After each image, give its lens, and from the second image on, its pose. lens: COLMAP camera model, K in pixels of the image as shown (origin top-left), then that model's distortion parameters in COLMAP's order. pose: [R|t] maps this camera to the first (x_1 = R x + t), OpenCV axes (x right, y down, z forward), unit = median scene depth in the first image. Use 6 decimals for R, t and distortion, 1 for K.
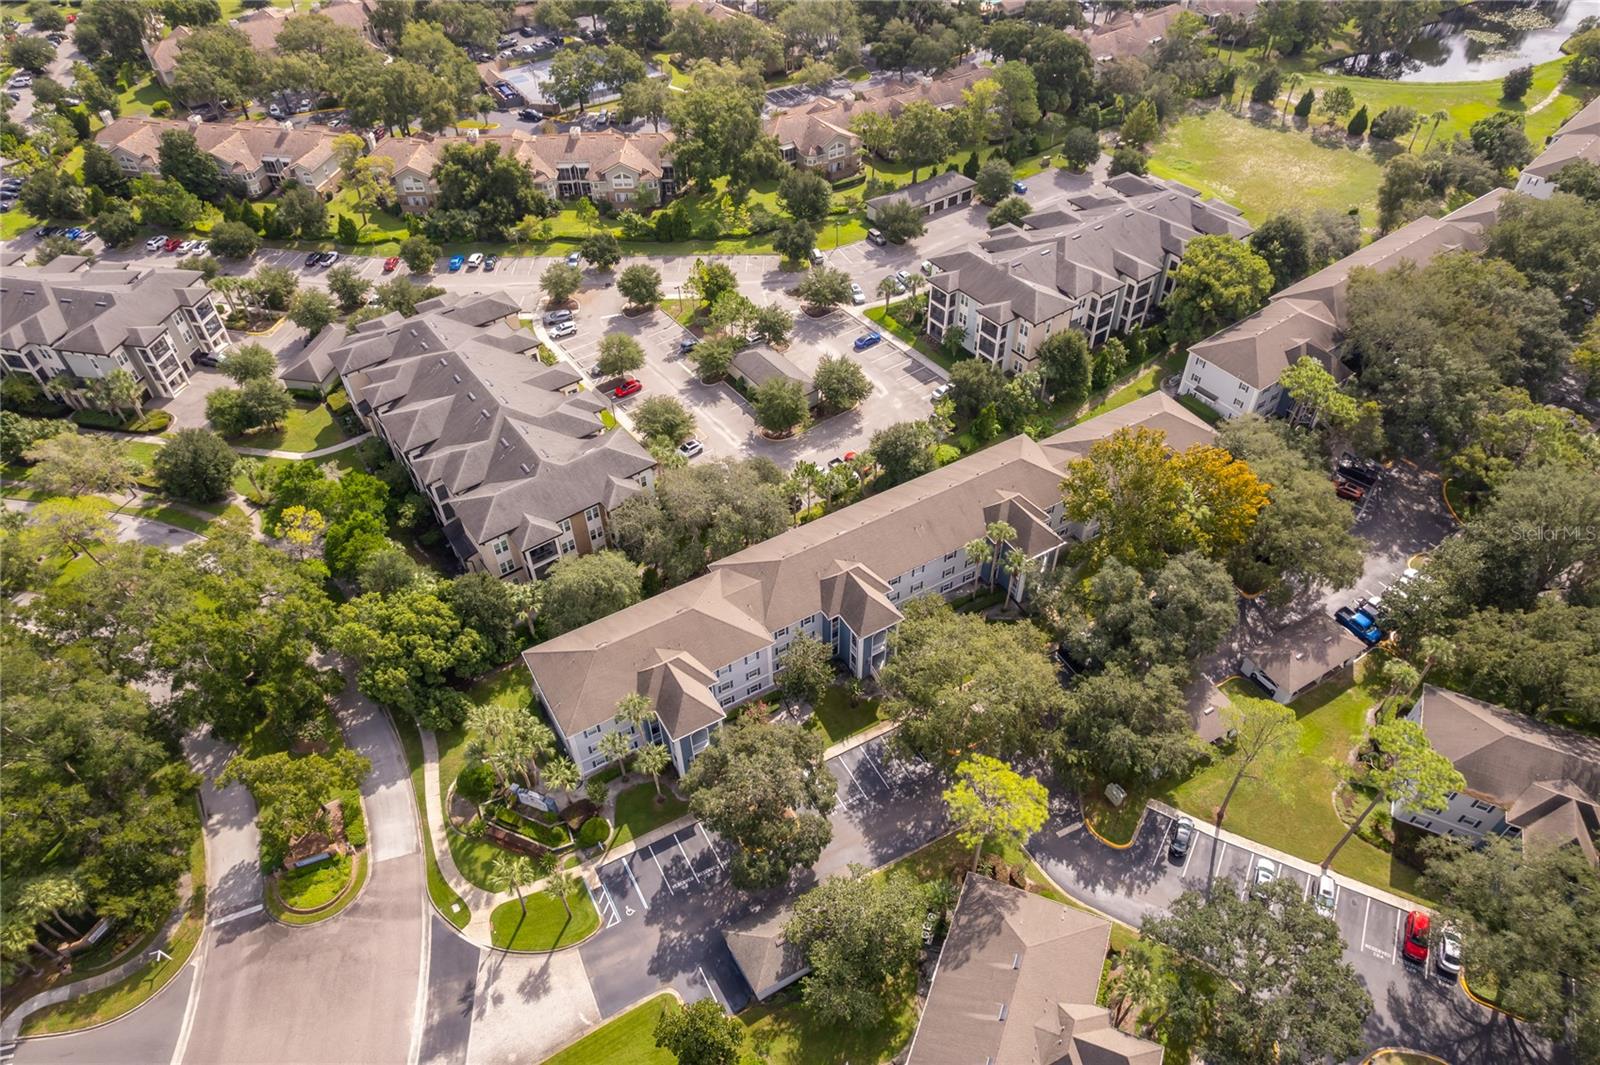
lens RADIAL K [[1043.5, 0, 798.3], [0, 1043.5, 531.0], [0, 0, 1]] dist [-0.061140, 0.038767]
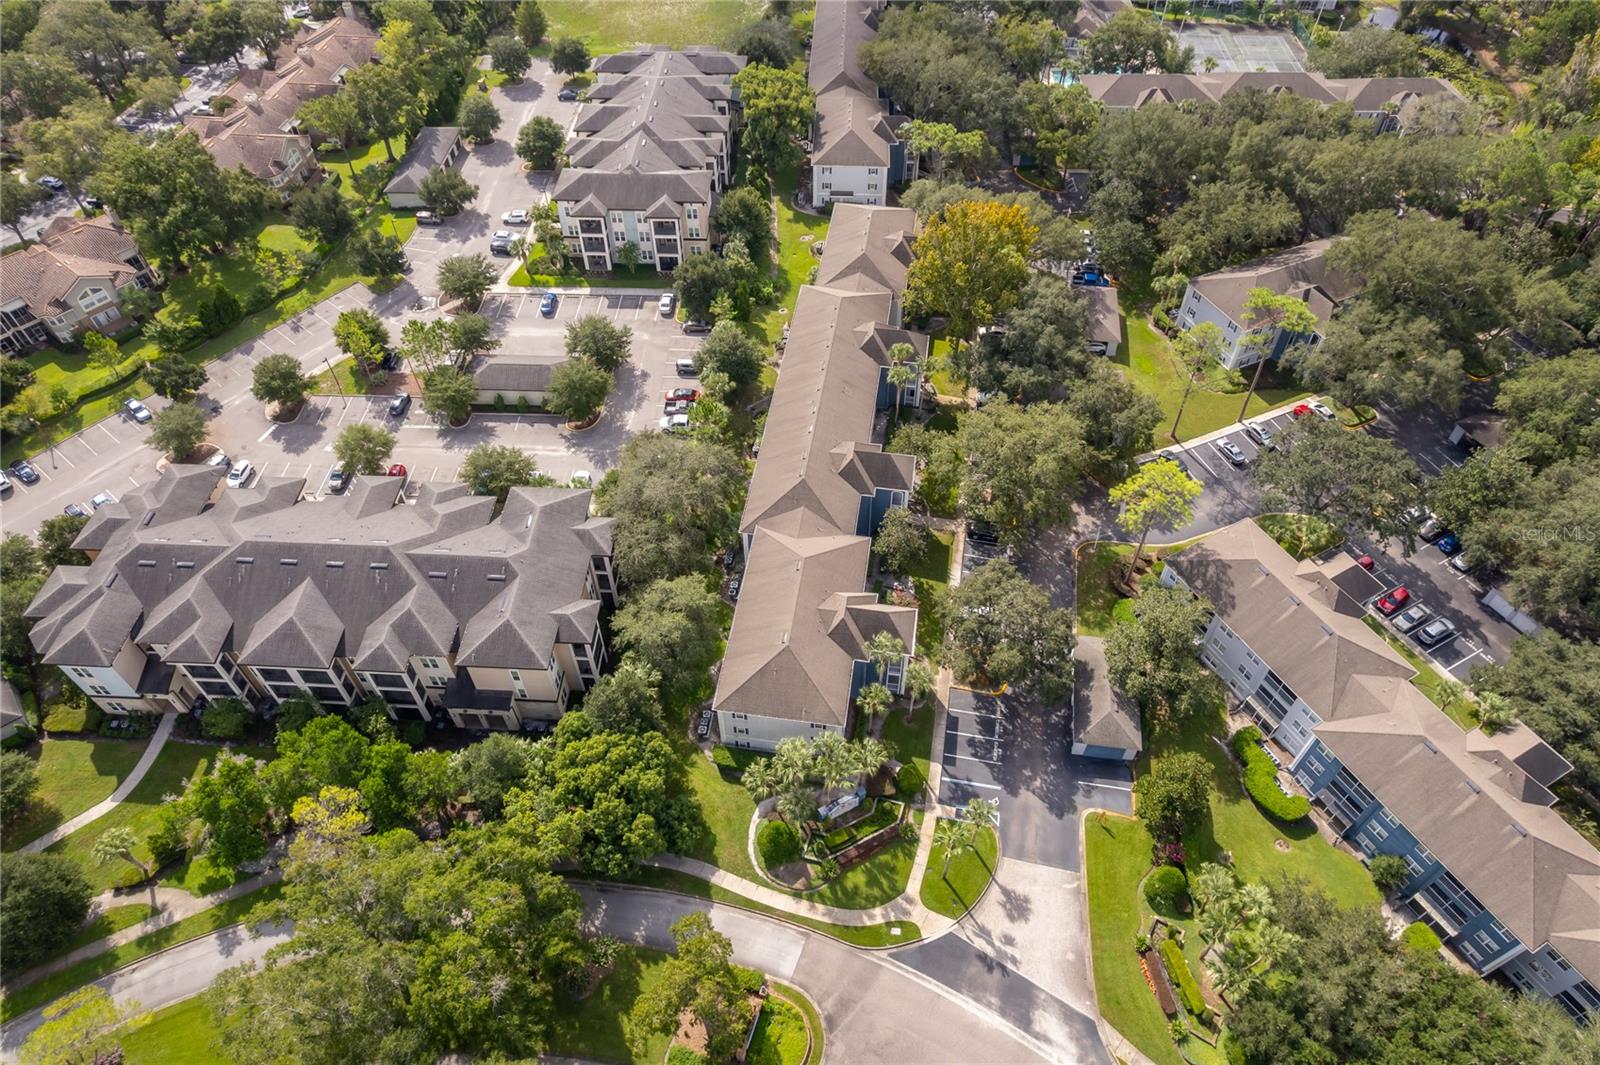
lens RADIAL K [[1043.5, 0, 808.1], [0, 1043.5, 533.5], [0, 0, 1]] dist [-0.061140, 0.038767]
pose [[0.624207, -0.577172, 0.526534, -0.547453], [0.536538, 0.806585, 0.248090, -0.168055], [-0.567885, 0.127646, 0.813150, 0.185922]]
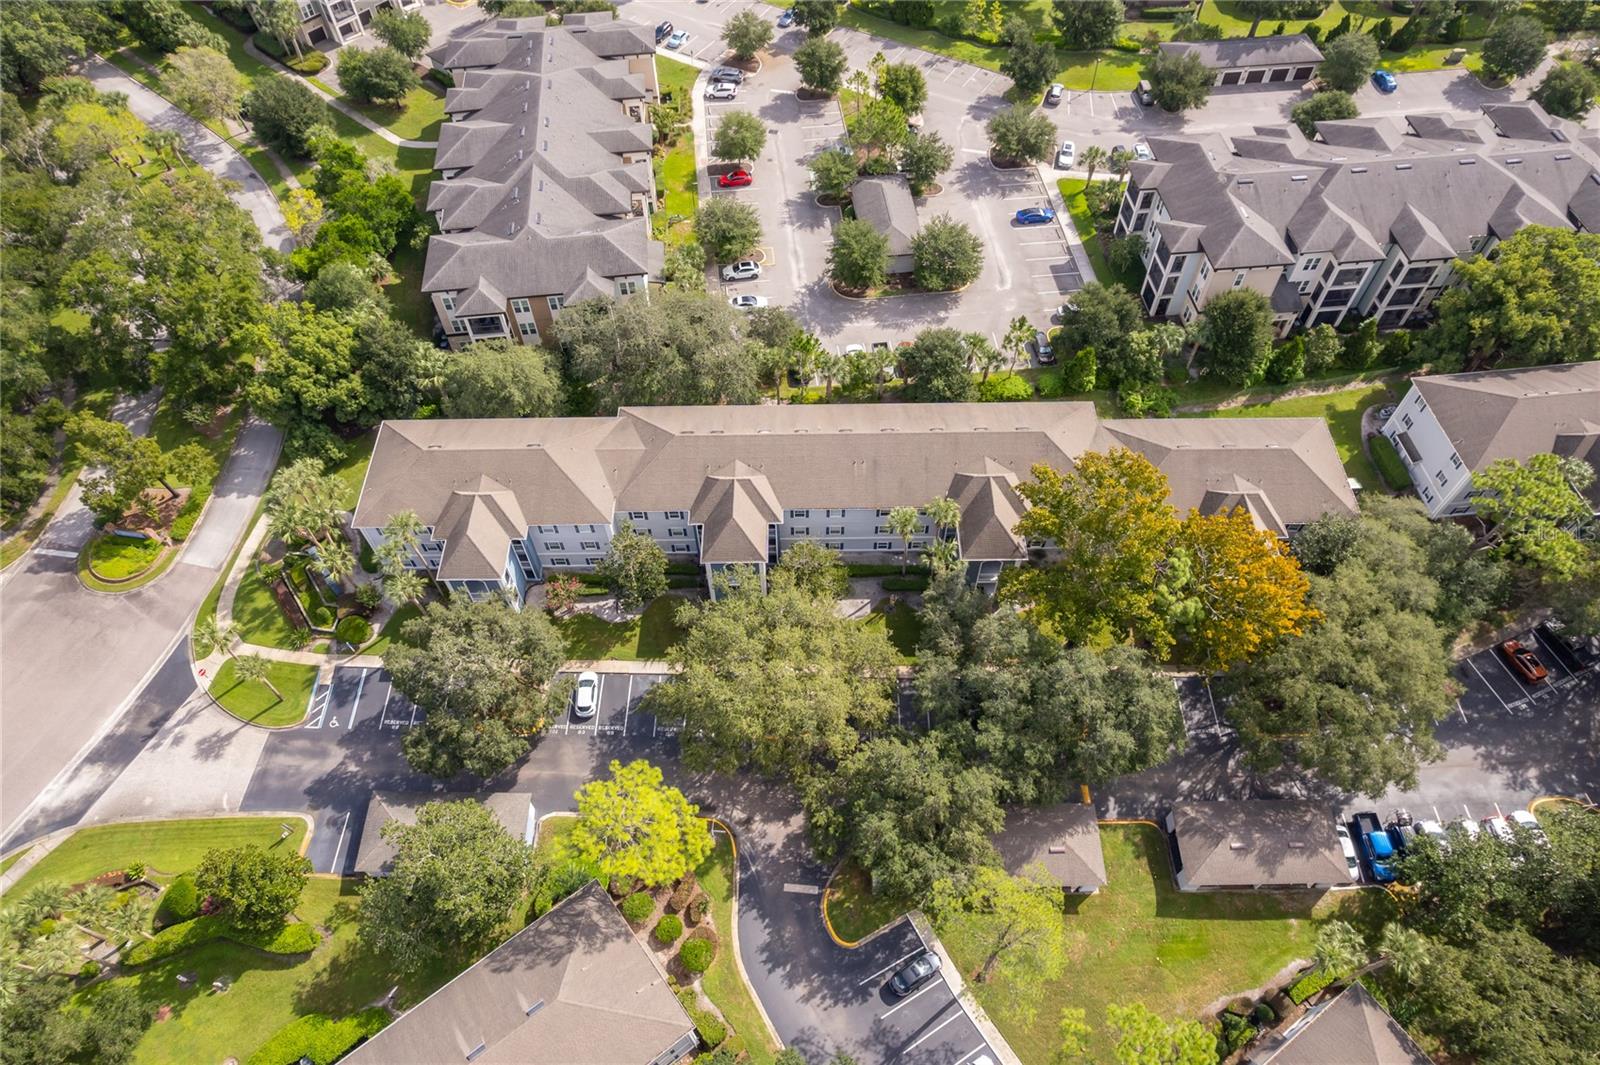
lens RADIAL K [[1043.5, 0, 802.1], [0, 1043.5, 530.4], [0, 0, 1]] dist [-0.061140, 0.038767]
pose [[0.865087, 0.411936, -0.286240, 0.325612], [-0.348806, 0.904084, 0.246915, -0.137423], [0.360498, -0.113760, 0.925797, 0.251893]]
